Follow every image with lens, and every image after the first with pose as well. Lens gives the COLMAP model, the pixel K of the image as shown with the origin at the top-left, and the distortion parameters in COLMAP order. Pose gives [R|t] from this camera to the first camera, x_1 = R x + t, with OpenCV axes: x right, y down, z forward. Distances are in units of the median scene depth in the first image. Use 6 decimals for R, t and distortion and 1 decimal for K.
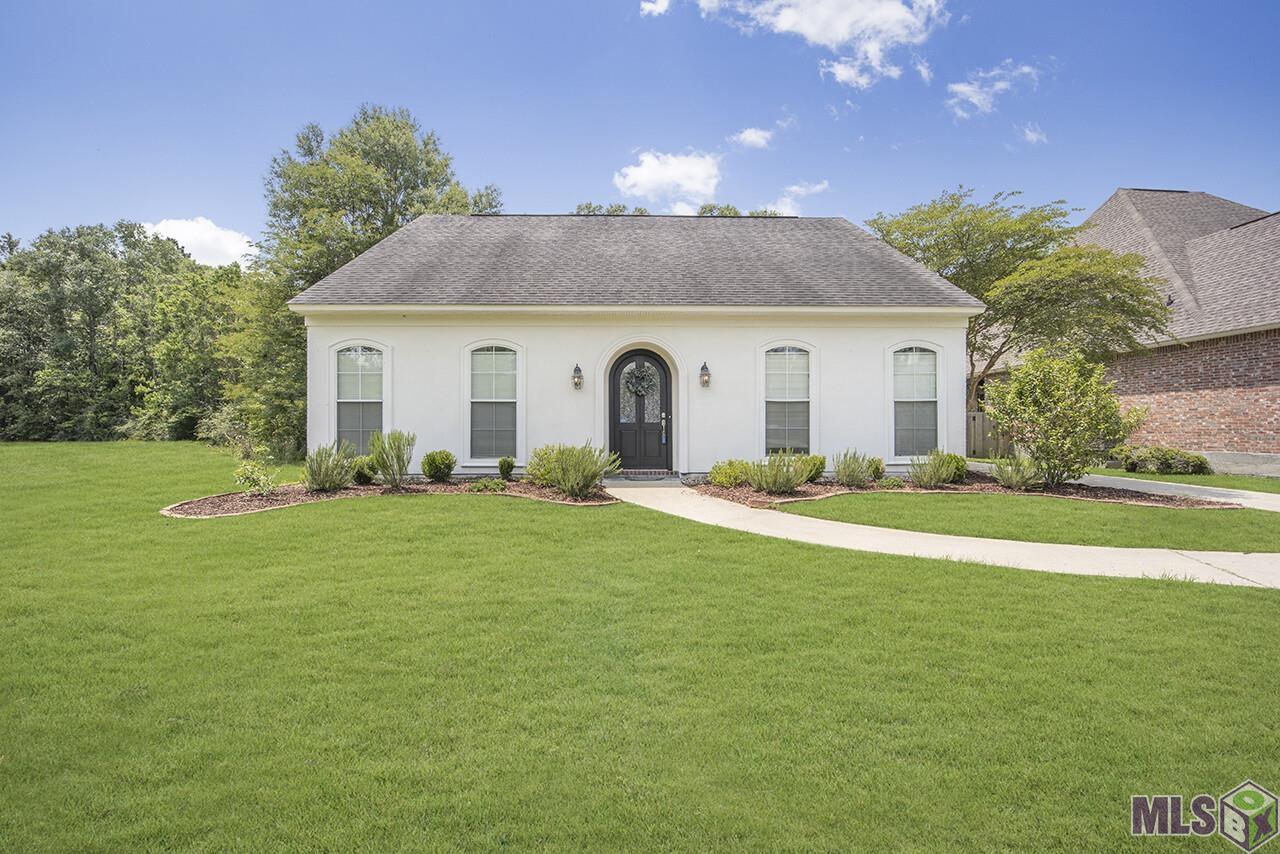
lens RADIAL K [[542.5, 0, 634.3], [0, 542.5, 411.0], [0, 0, 1]] dist [-0.002017, -0.000303]
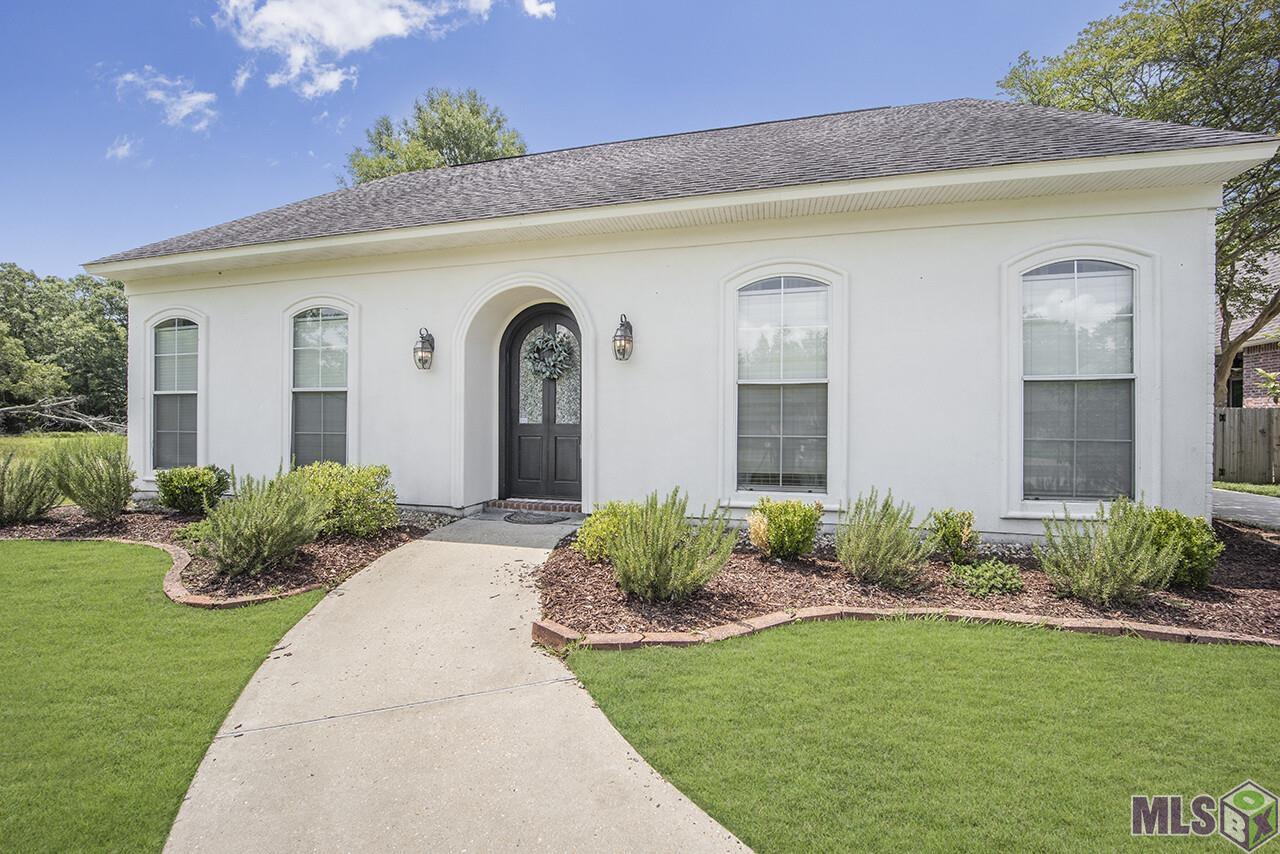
lens RADIAL K [[542.5, 0, 634.3], [0, 542.5, 411.0], [0, 0, 1]] dist [-0.002017, -0.000303]
pose [[0.966082, -0.001828, -0.258229, 0.287354], [0.003148, 0.999984, 0.004696, 0.004816], [0.258216, -0.005350, 0.966072, 0.483655]]
